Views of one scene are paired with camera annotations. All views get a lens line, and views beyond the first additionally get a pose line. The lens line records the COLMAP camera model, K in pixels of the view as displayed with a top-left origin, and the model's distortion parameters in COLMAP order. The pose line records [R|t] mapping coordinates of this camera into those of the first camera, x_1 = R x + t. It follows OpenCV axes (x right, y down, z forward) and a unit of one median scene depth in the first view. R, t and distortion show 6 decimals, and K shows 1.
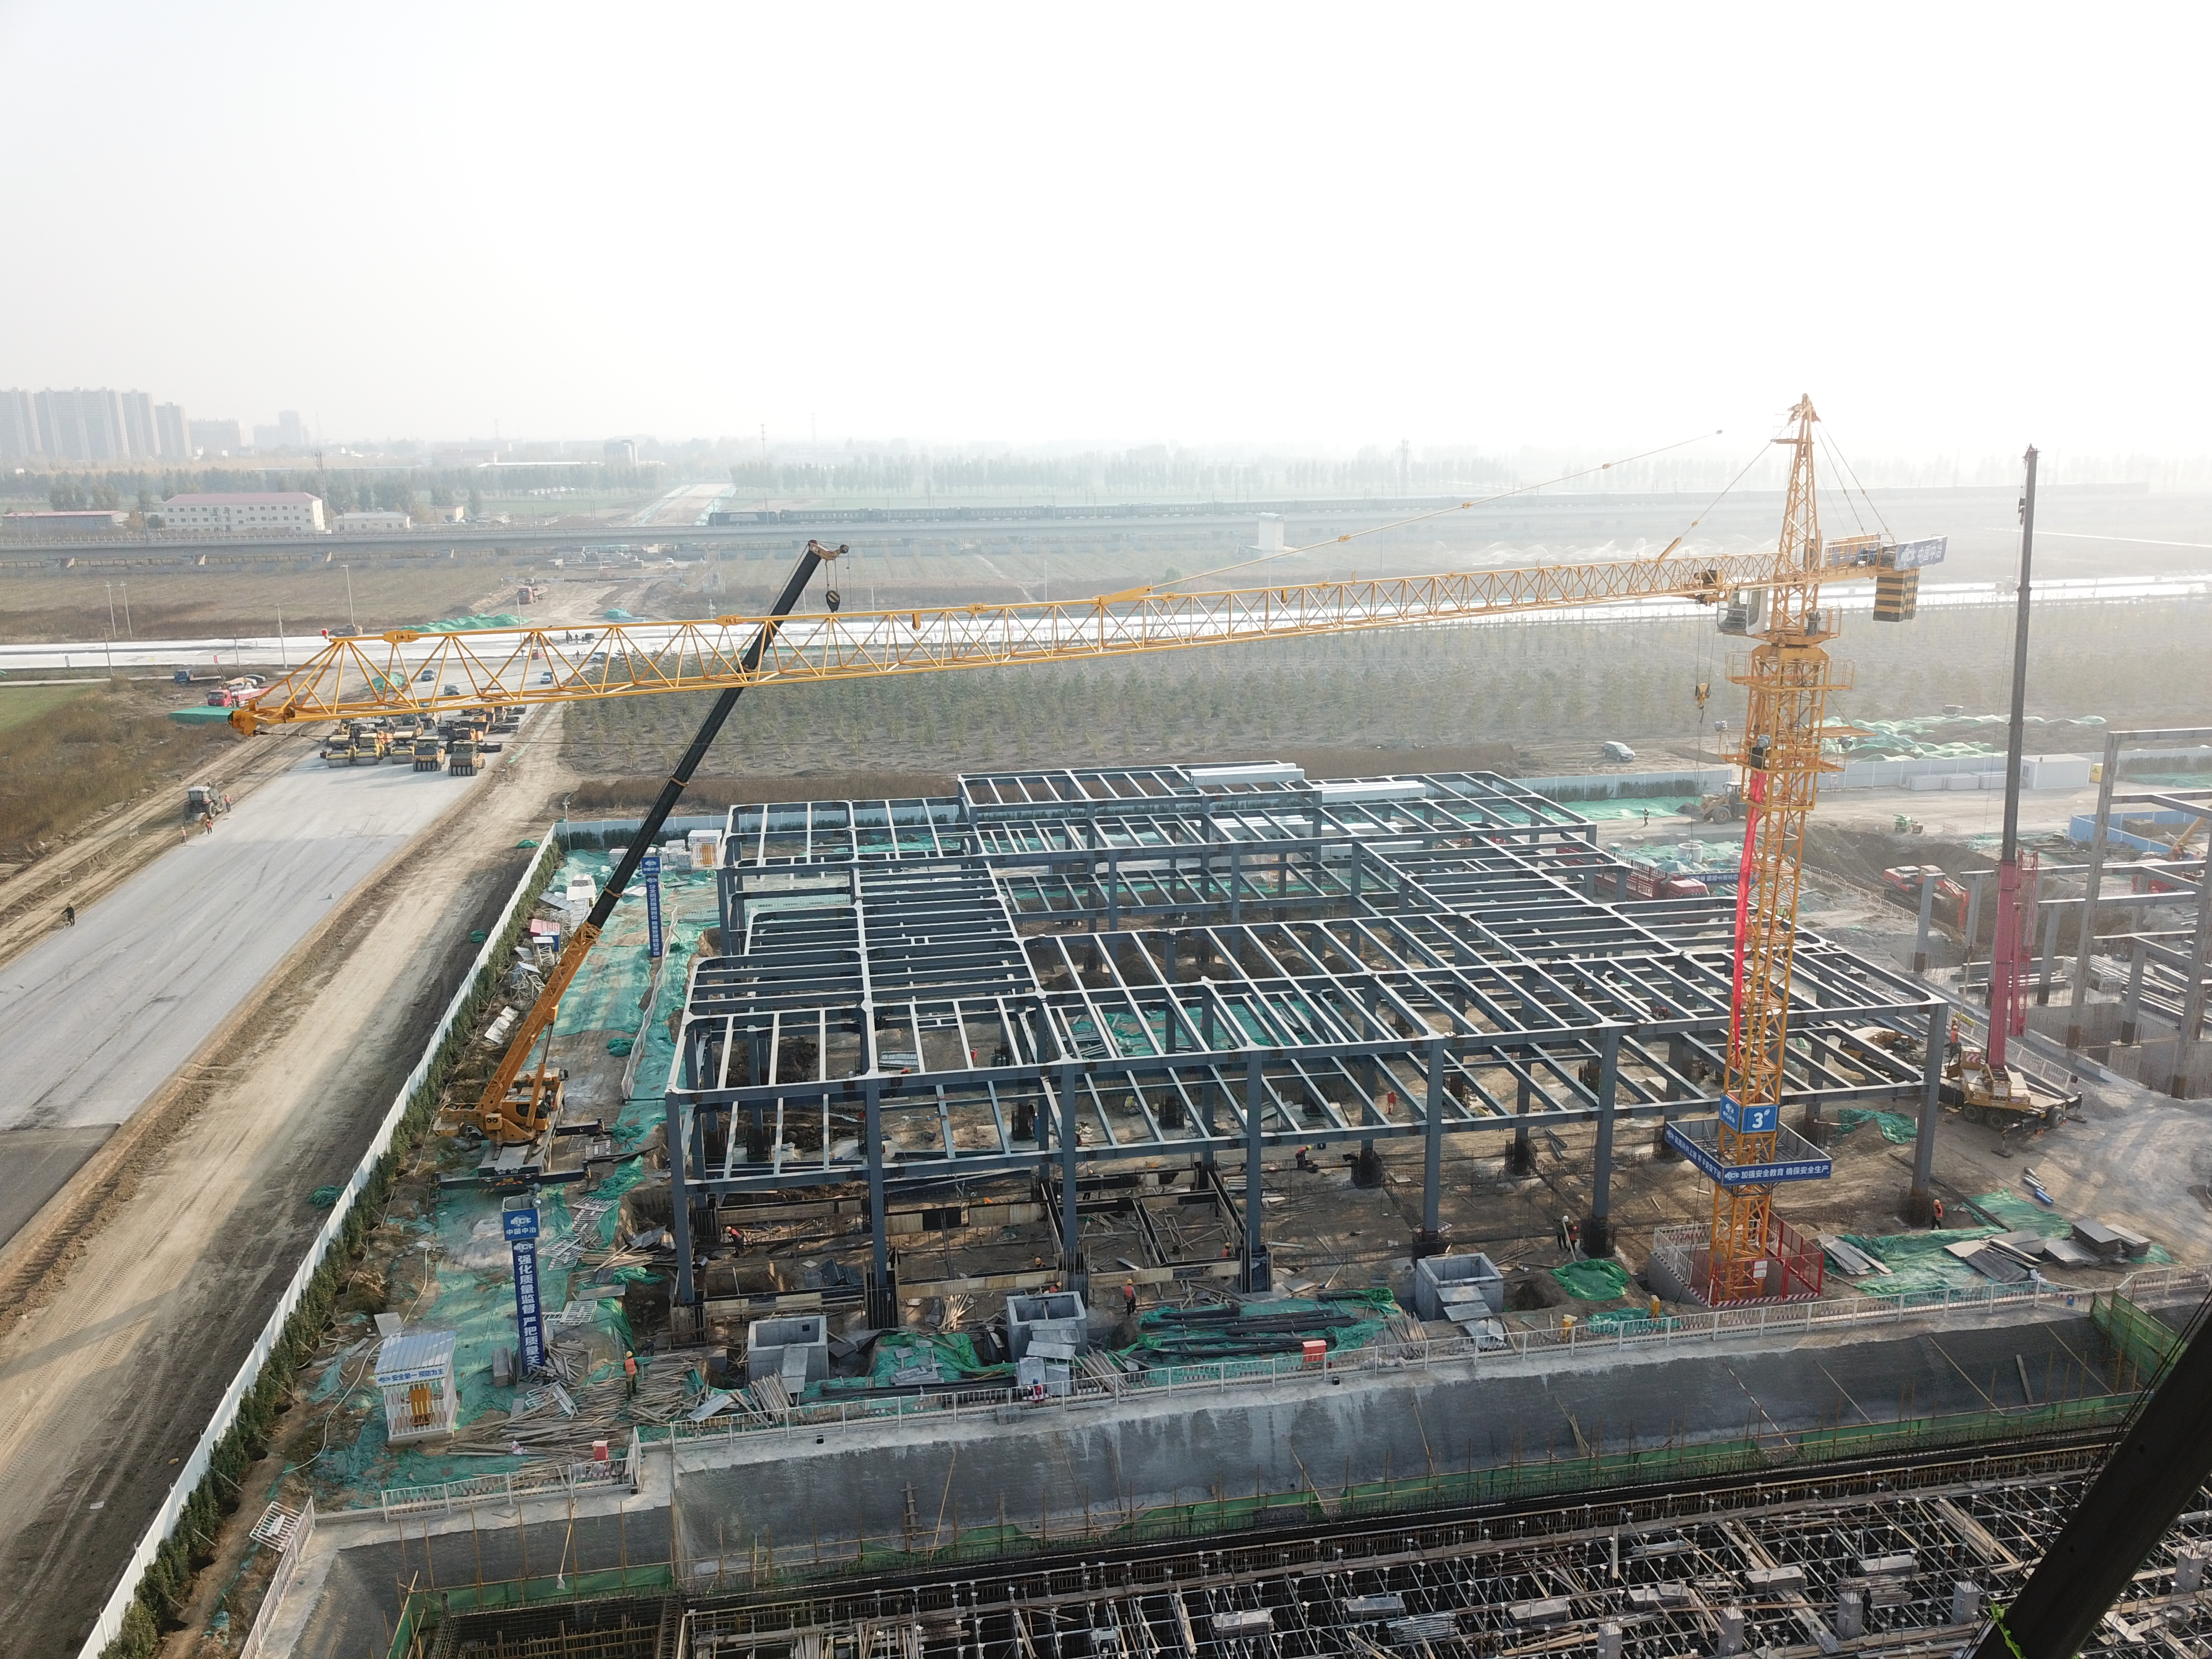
lens RADIAL K [[1705.6, 0, 1121.3], [0, 1705.6, 853.7], [0, 0, 1]] dist [0.002094, 0.006770]
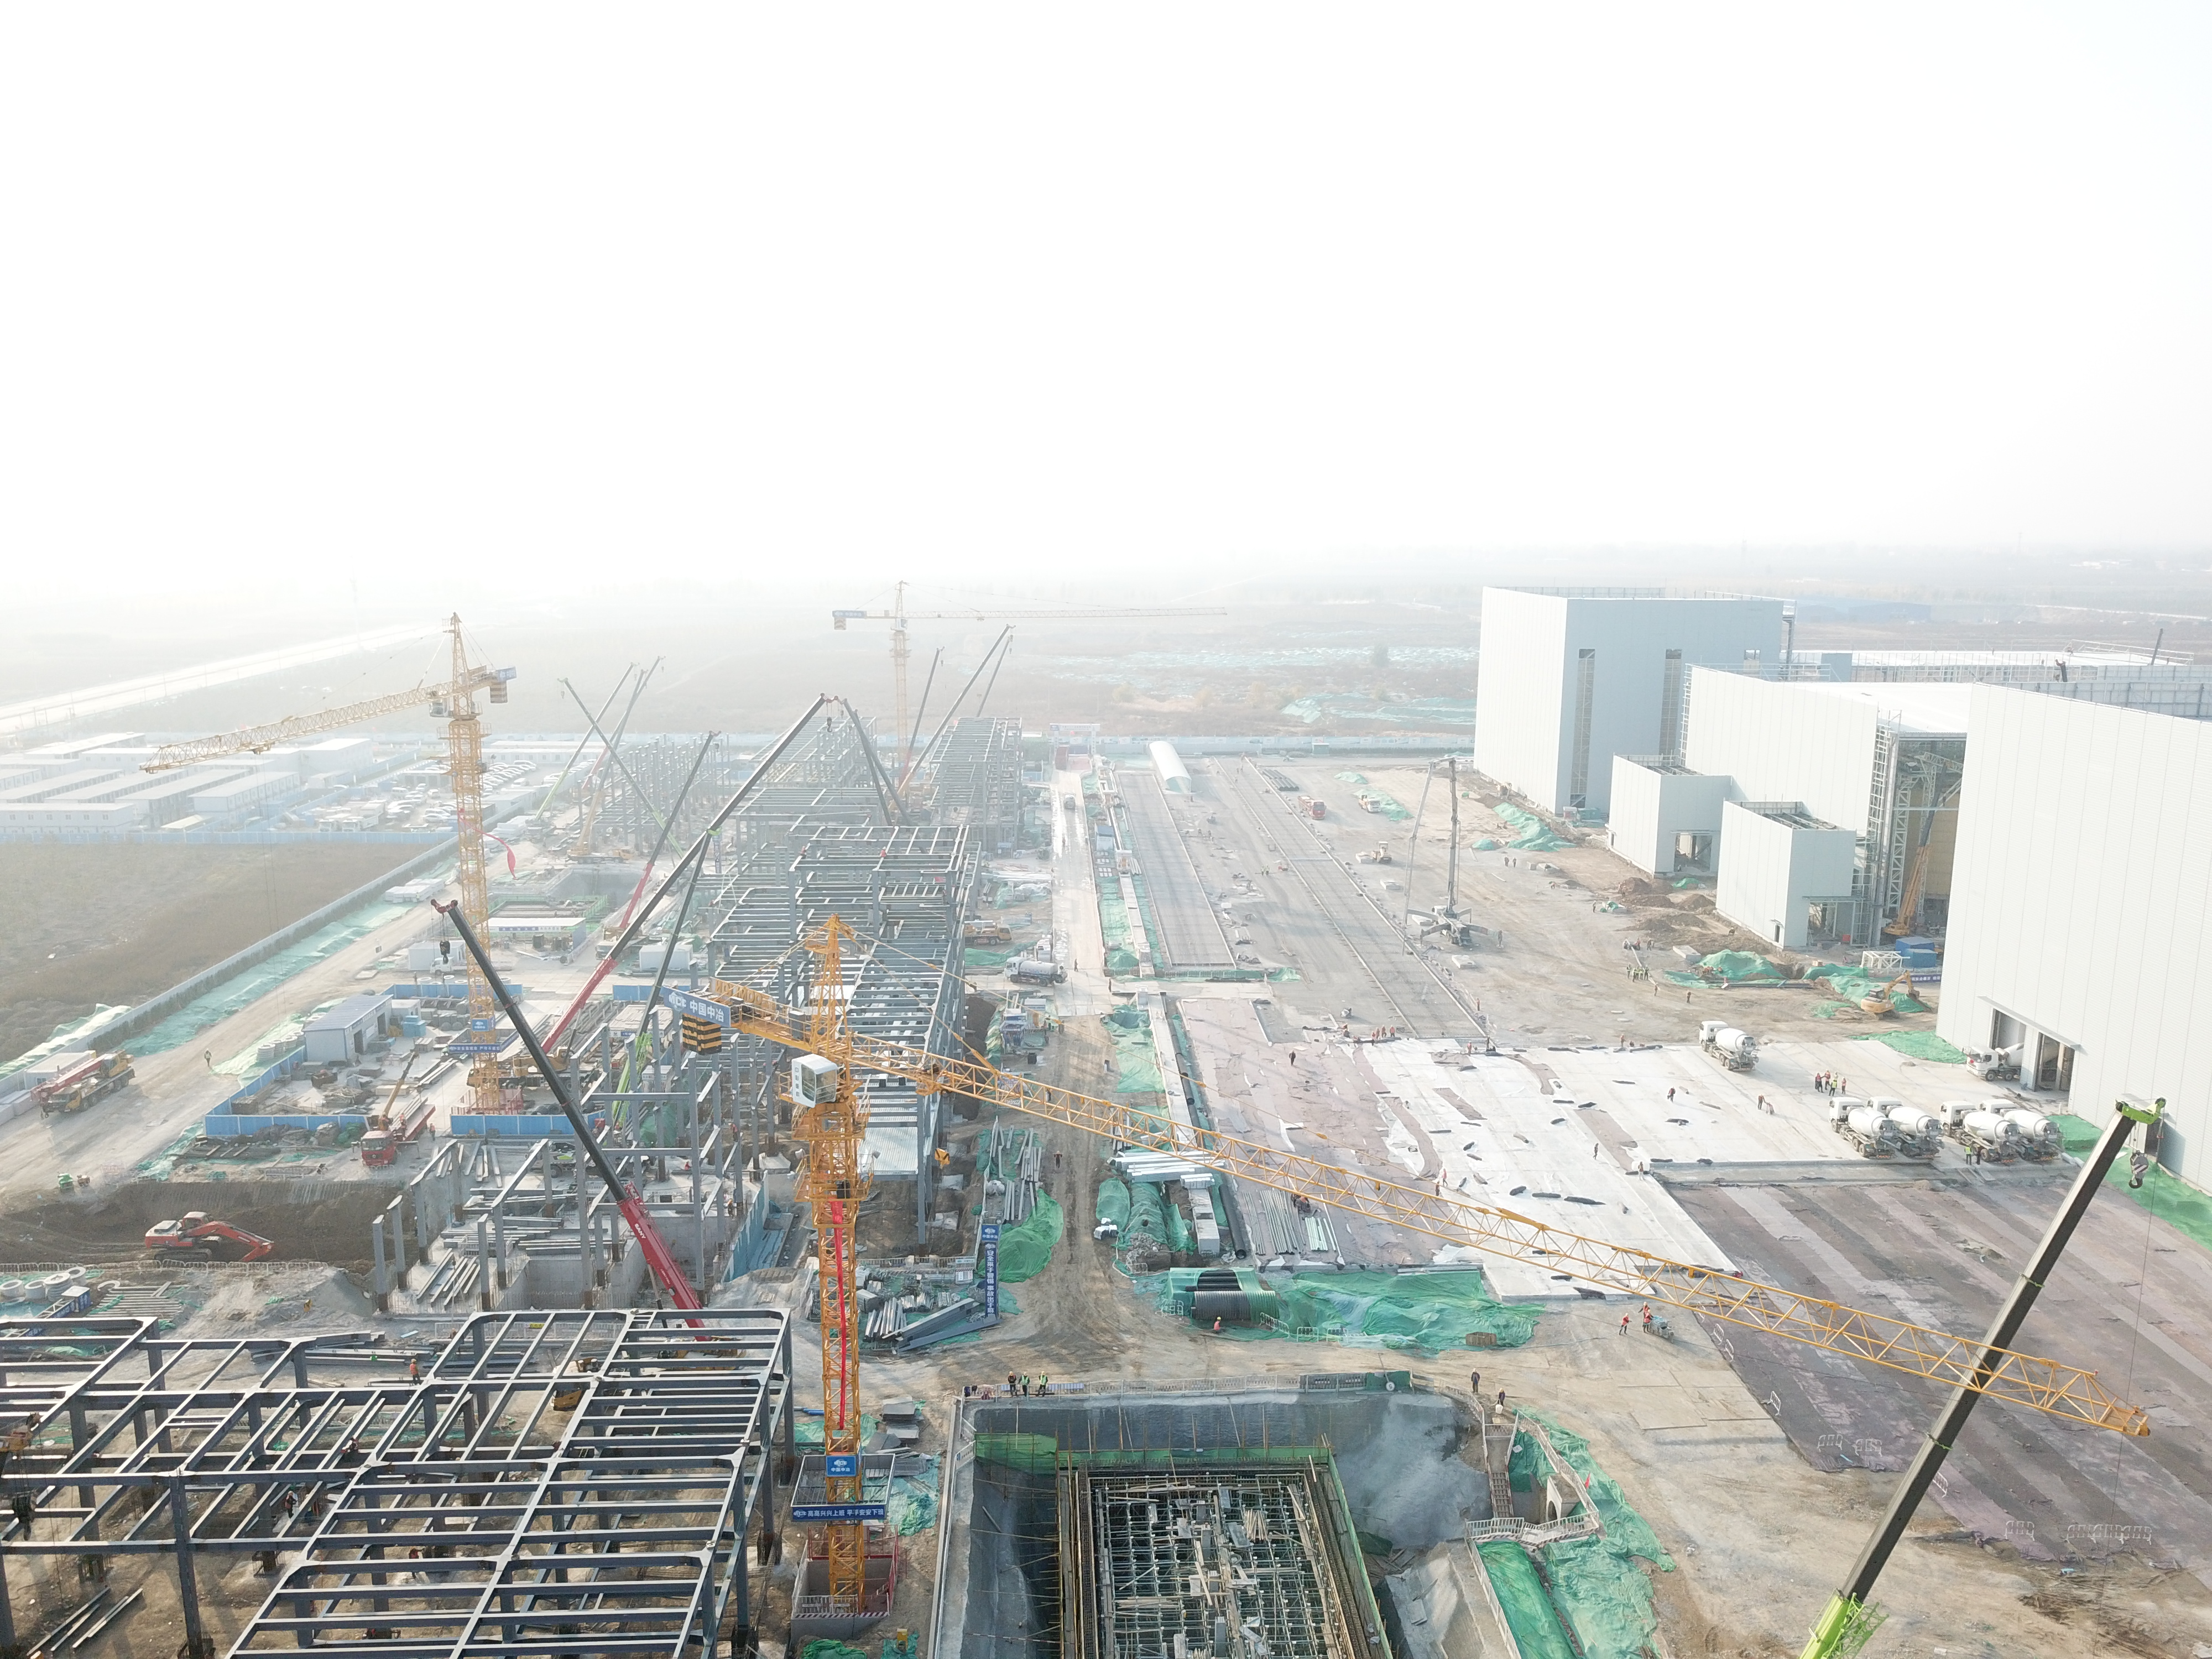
lens RADIAL K [[1705.6, 0, 1121.3], [0, 1705.6, 853.7], [0, 0, 1]] dist [0.002094, 0.006770]
pose [[0.130588, -0.182988, 0.974404, -0.288540], [0.236165, 0.960271, 0.148684, -0.159877], [-0.962898, 0.210703, 0.168615, 0.198170]]
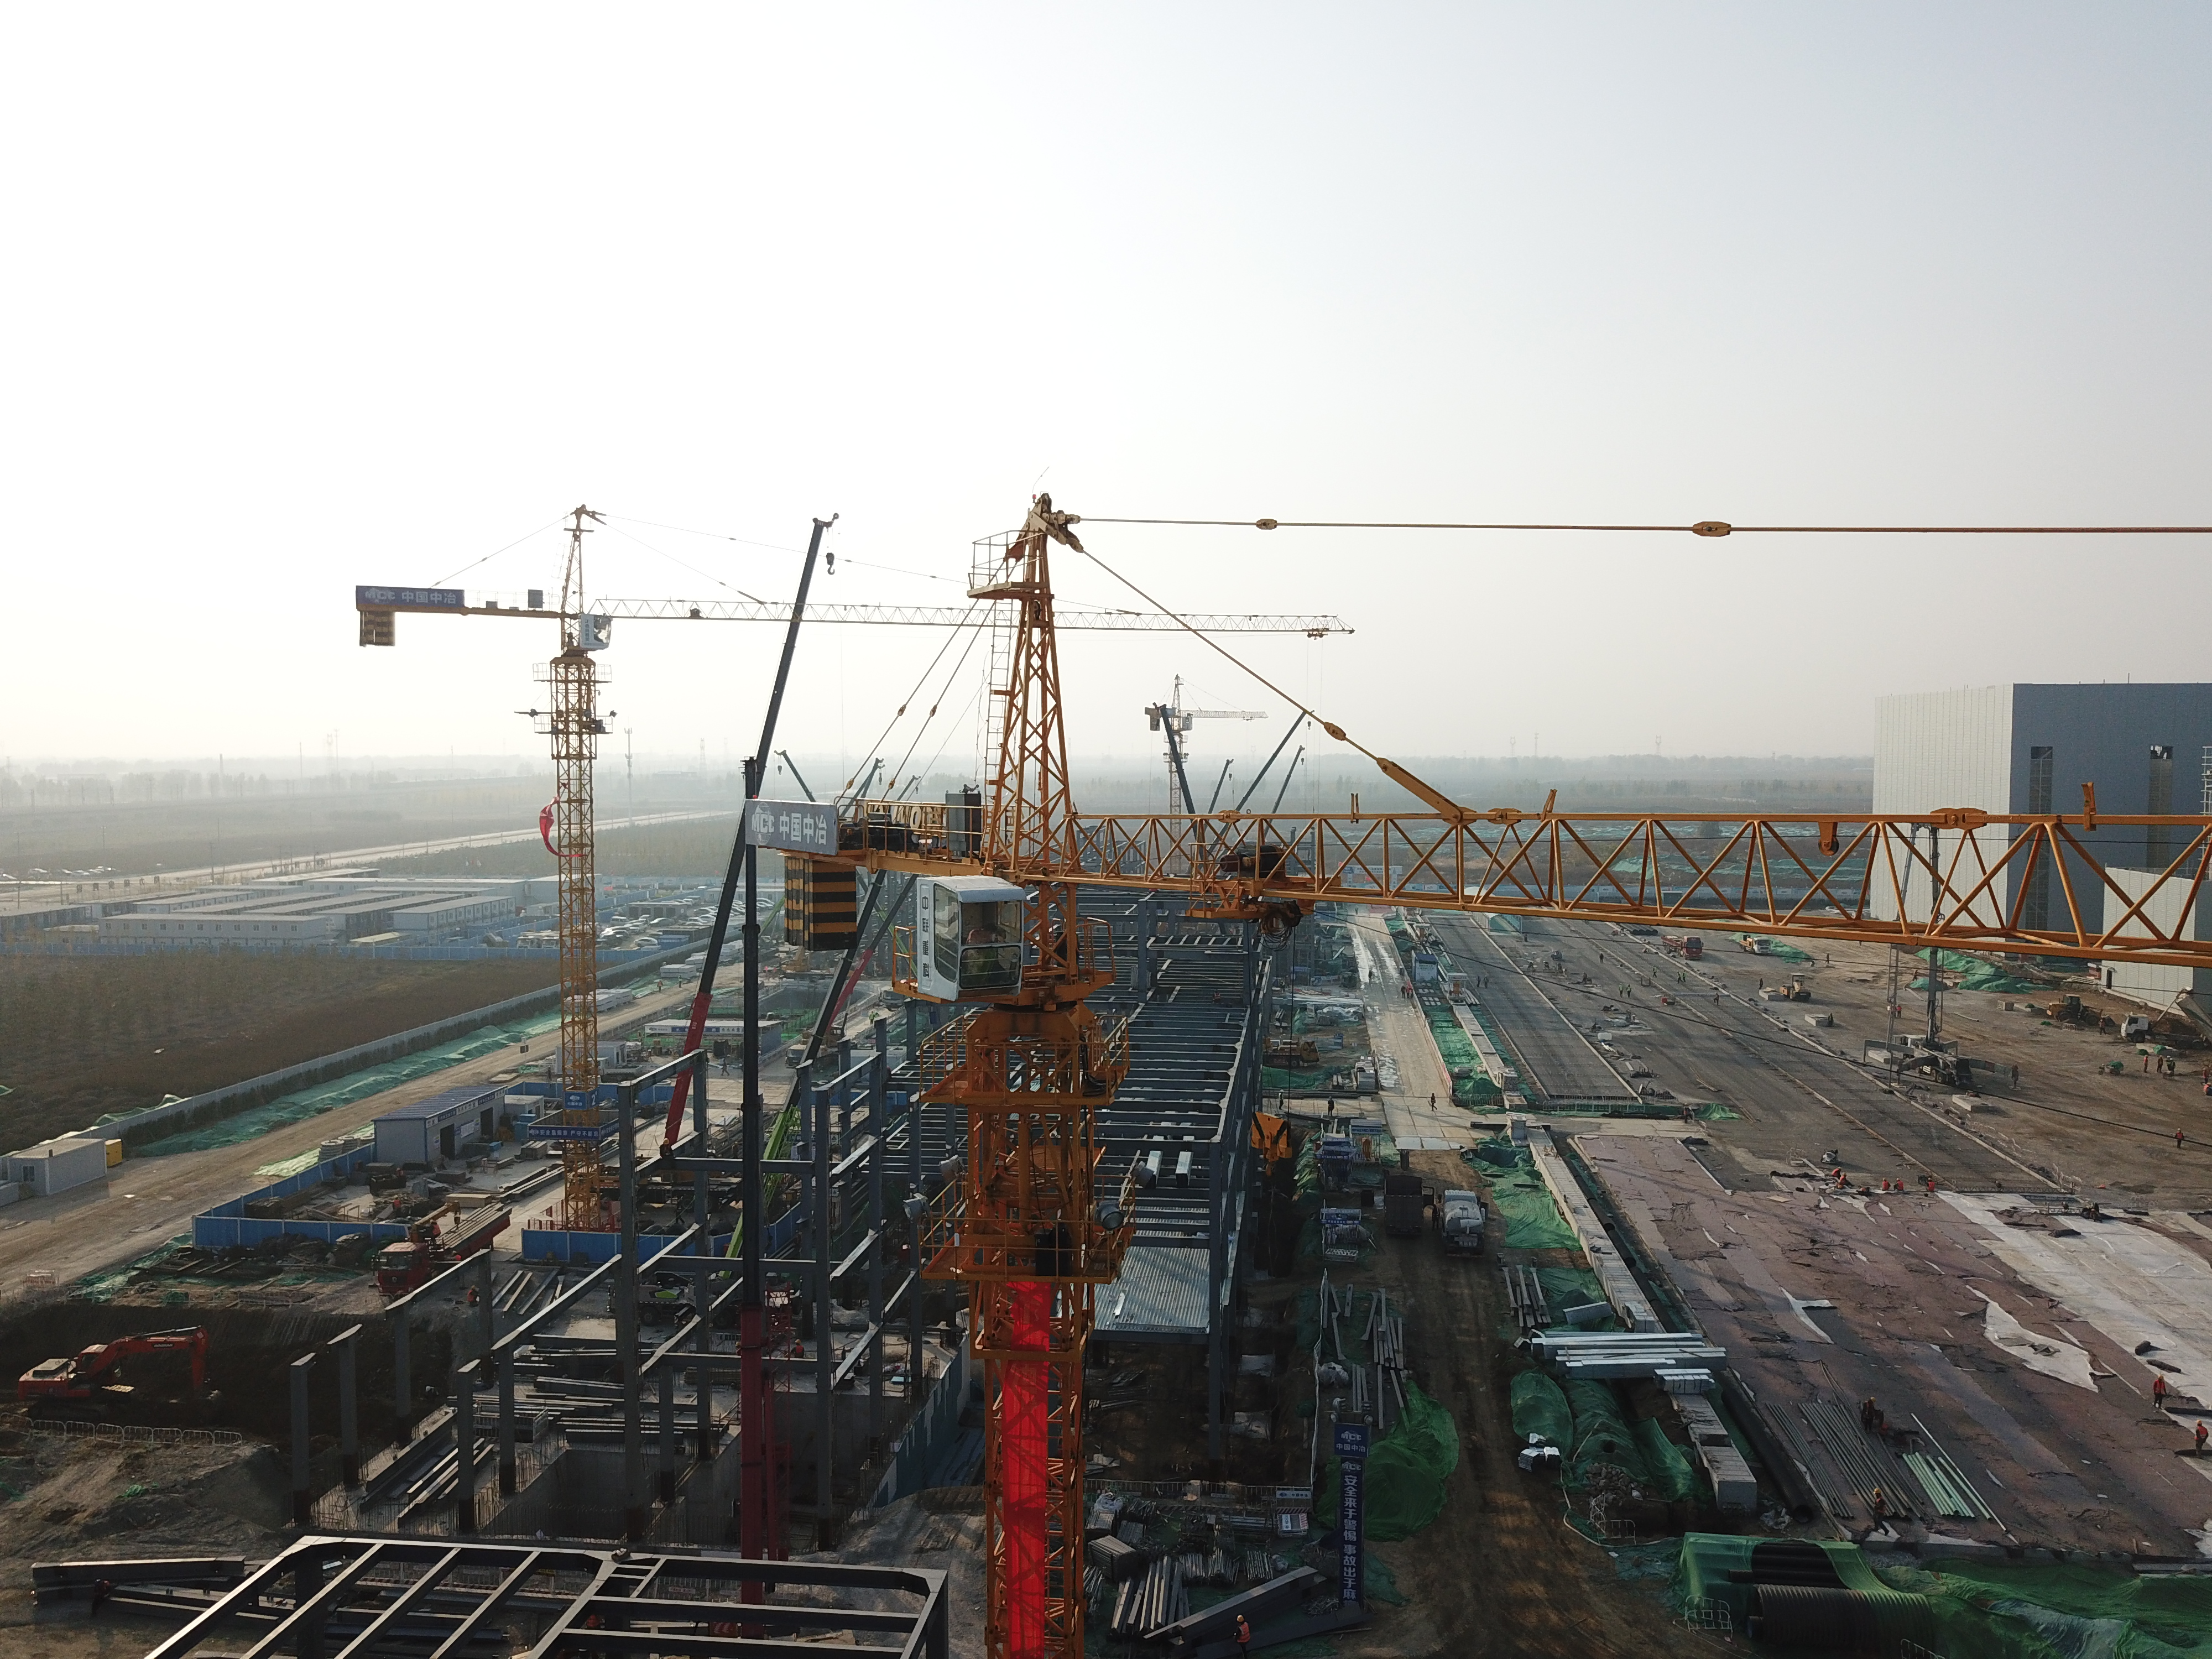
lens RADIAL K [[1705.6, 0, 1121.3], [0, 1705.6, 853.7], [0, 0, 1]] dist [0.002094, 0.006770]
pose [[0.283470, -0.051024, 0.957623, -0.021627], [0.233342, 0.972241, -0.017269, -0.055017], [-0.930159, 0.228349, 0.287507, 0.304333]]
